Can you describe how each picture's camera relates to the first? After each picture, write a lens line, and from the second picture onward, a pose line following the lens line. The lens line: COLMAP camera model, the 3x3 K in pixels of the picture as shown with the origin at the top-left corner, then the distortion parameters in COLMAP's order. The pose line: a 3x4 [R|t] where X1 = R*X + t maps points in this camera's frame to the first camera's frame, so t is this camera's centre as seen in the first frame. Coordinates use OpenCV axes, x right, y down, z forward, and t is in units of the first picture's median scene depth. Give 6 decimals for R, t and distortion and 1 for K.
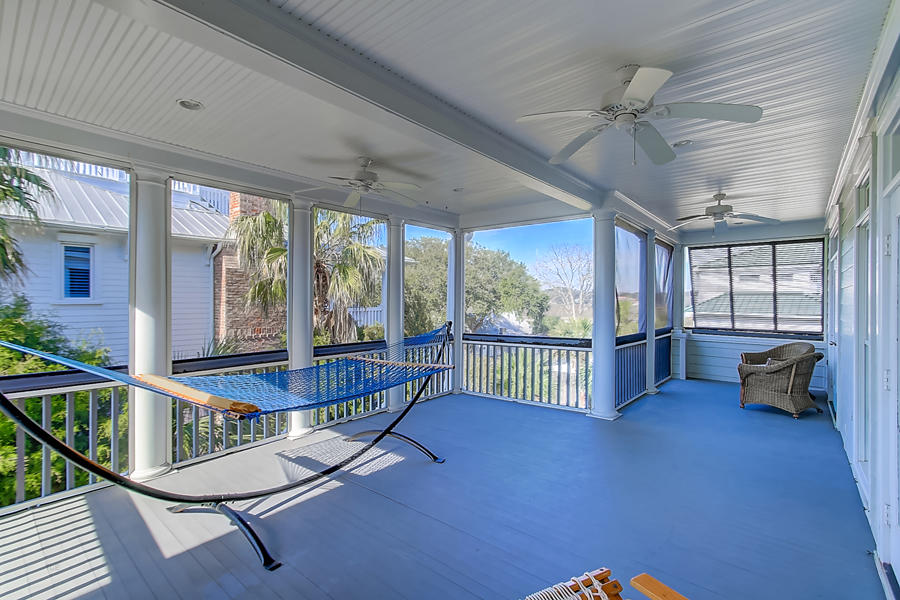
lens RADIAL K [[405.3, 0, 447.8], [0, 405.3, 297.3], [0, 0, 1]] dist [-0.000037, 0.000243]
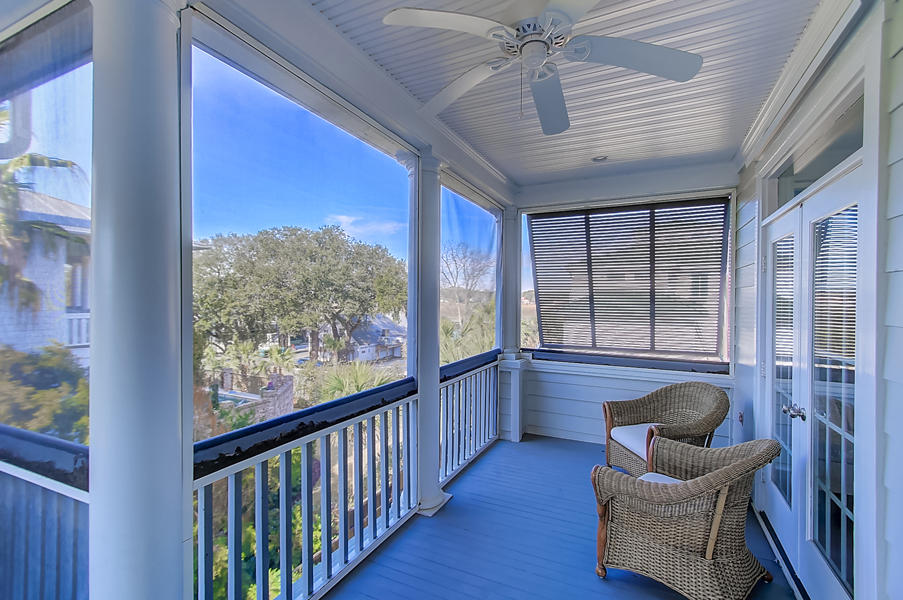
lens RADIAL K [[406.7, 0, 449.3], [0, 406.7, 297.3], [0, 0, 1]] dist [-0.000037, 0.000243]
pose [[0.968335, -0.002462, 0.249644, 0.338154], [0.001601, 0.999992, 0.003651, -0.003085], [-0.249651, -0.003136, 0.968331, 0.456678]]
